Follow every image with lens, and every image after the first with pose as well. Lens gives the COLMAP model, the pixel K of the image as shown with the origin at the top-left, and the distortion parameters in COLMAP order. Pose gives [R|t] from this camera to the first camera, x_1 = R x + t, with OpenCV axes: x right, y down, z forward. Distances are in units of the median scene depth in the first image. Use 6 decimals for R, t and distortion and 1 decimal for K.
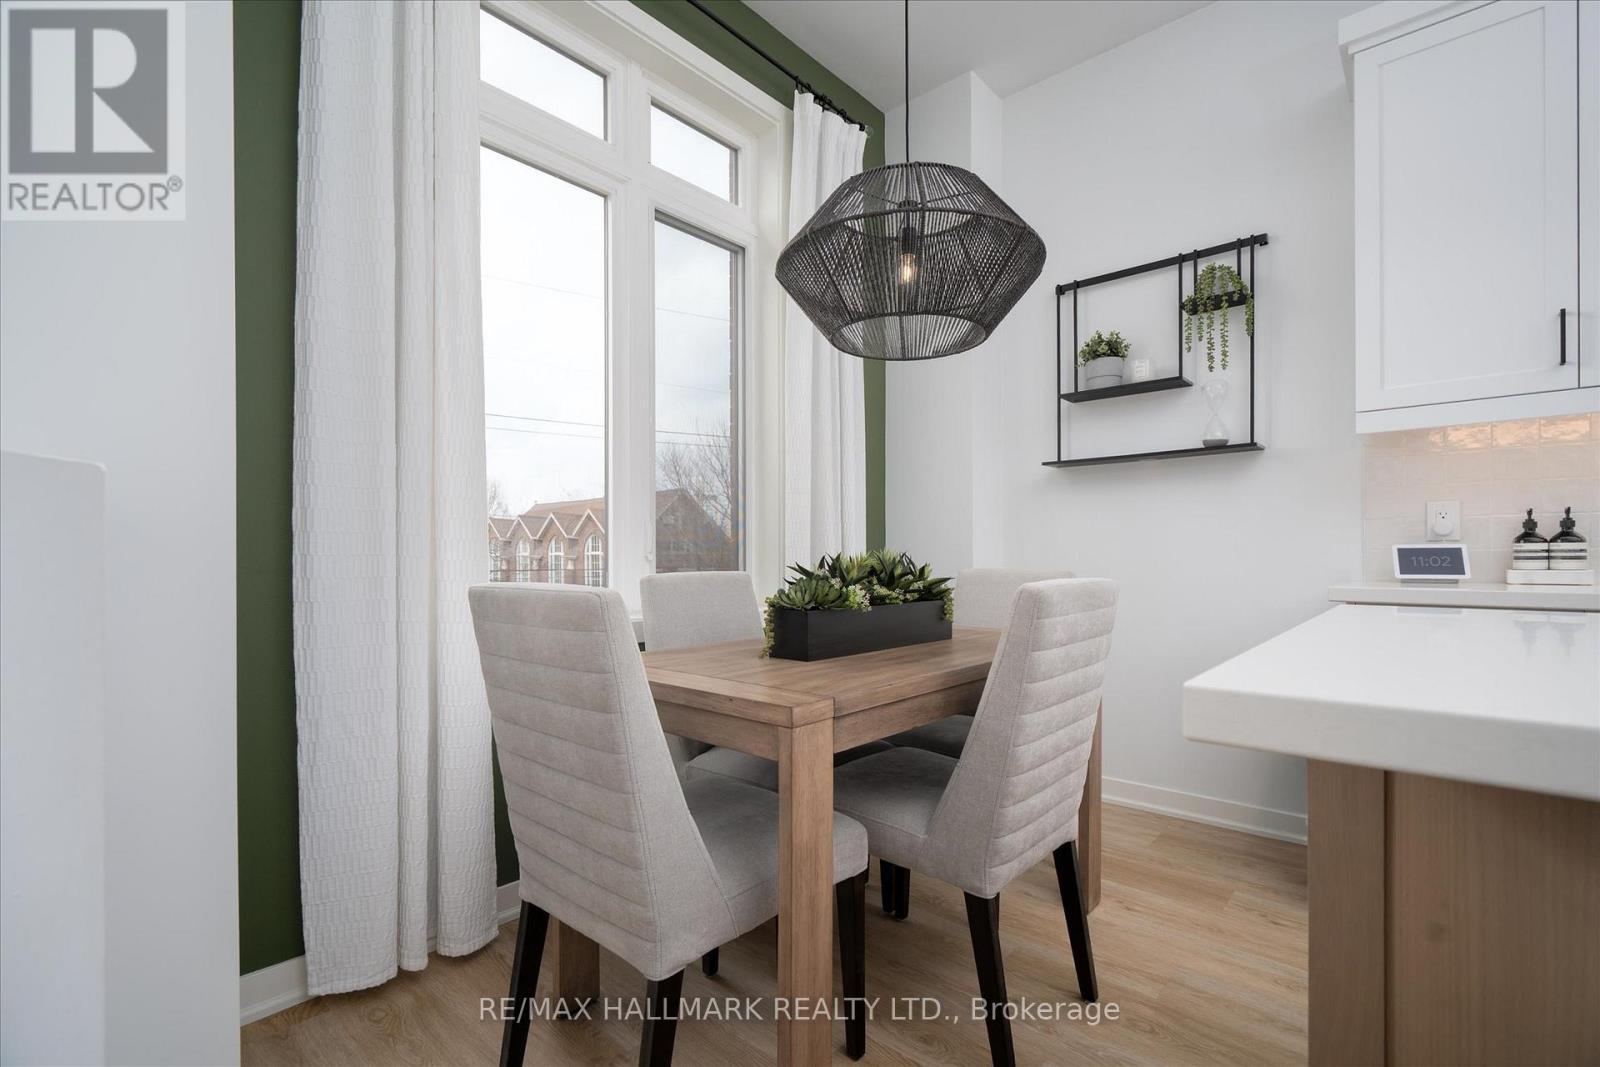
lens RADIAL K [[740.3, 0, 788.4], [0, 740.3, 553.4], [0, 0, 1]] dist [0.002615, -0.001081]
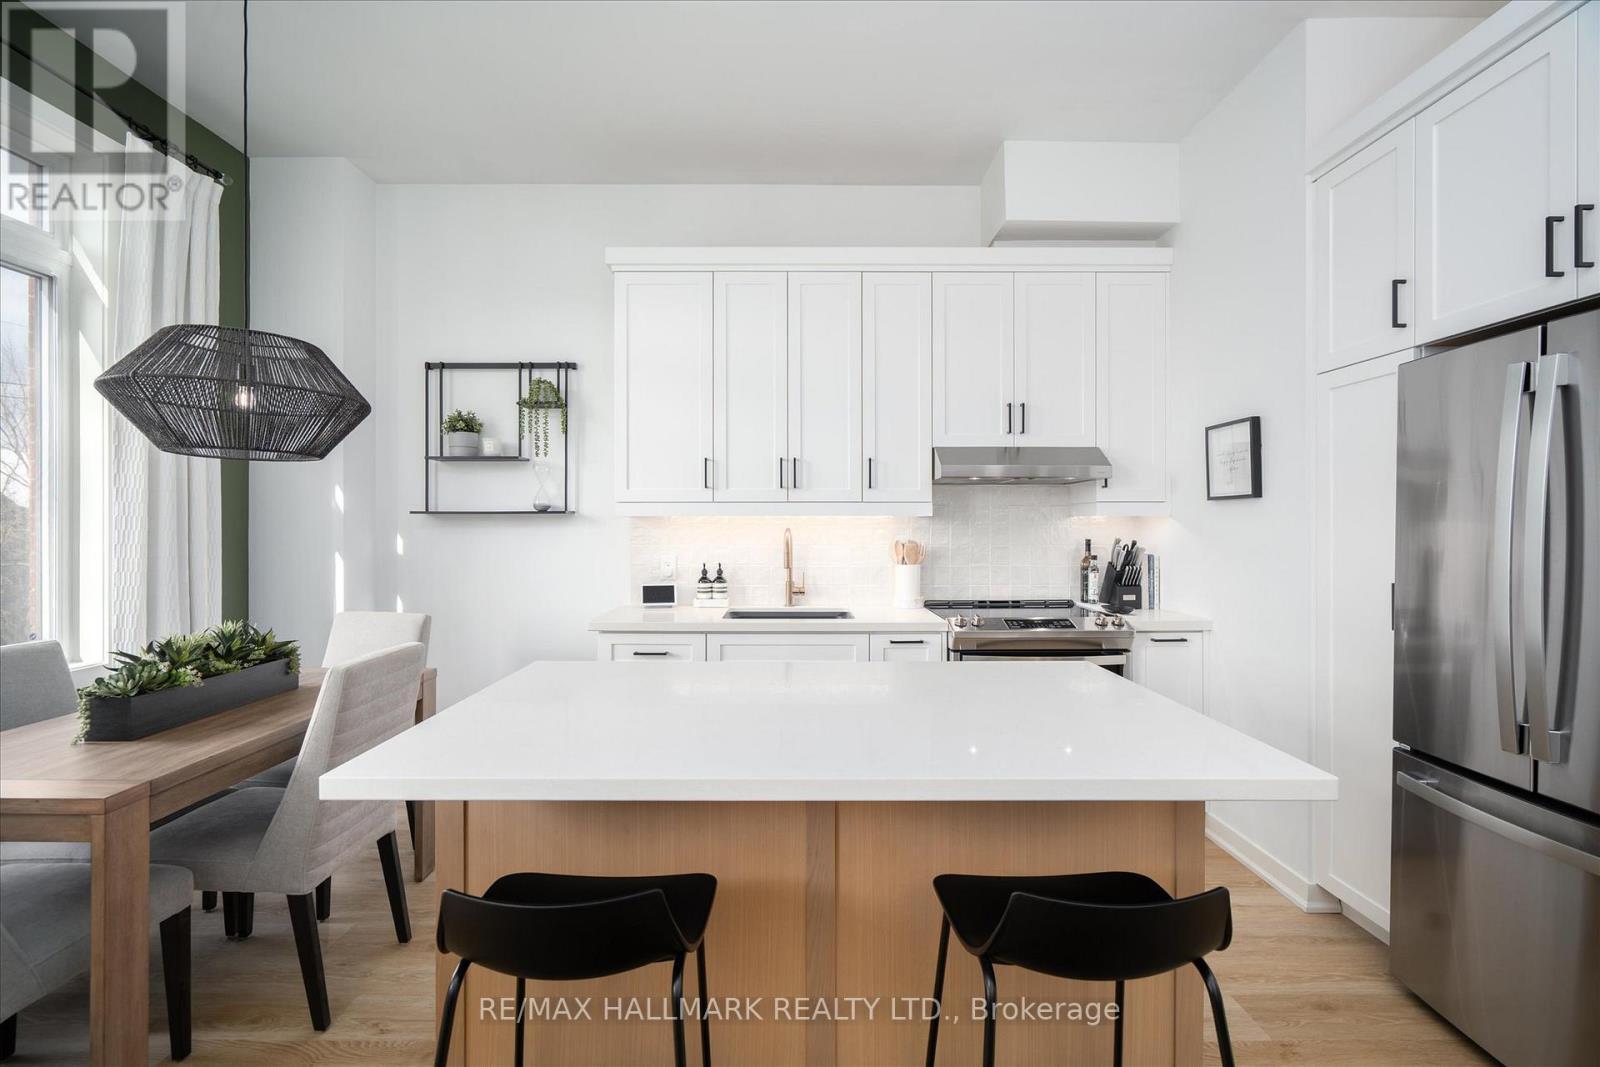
lens RADIAL K [[740.3, 0, 802.7], [0, 740.3, 527.6], [0, 0, 1]] dist [0.002615, -0.001081]
pose [[0.742812, 0.001572, 0.669498, 0.023307], [-0.006097, 0.999972, 0.004417, -0.153927], [-0.669472, -0.007363, 0.742801, -0.430858]]
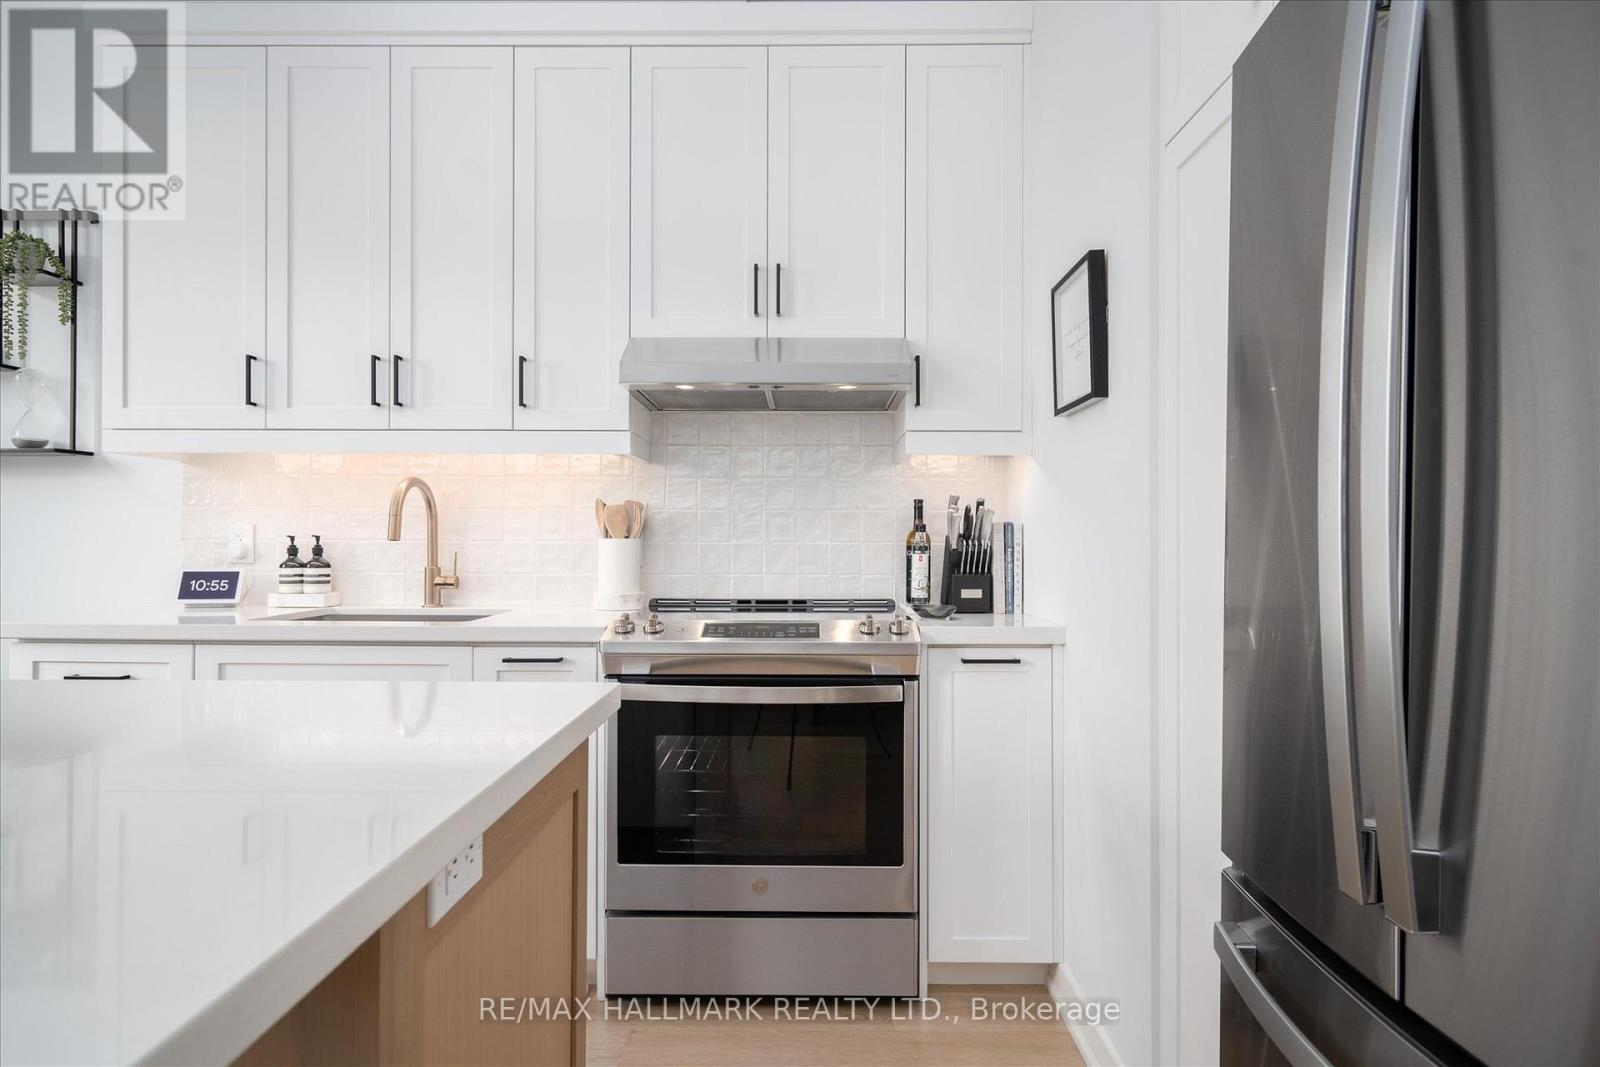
lens RADIAL K [[941.3, 0, 795.4], [0, 941.3, 542.0], [0, 0, 1]] dist [0.008279, 0.002066]
pose [[0.758524, 0.005106, 0.651625, 0.680897], [-0.010902, 0.999929, 0.004856, -0.066510], [-0.651553, -0.010787, 0.758526, -0.496590]]
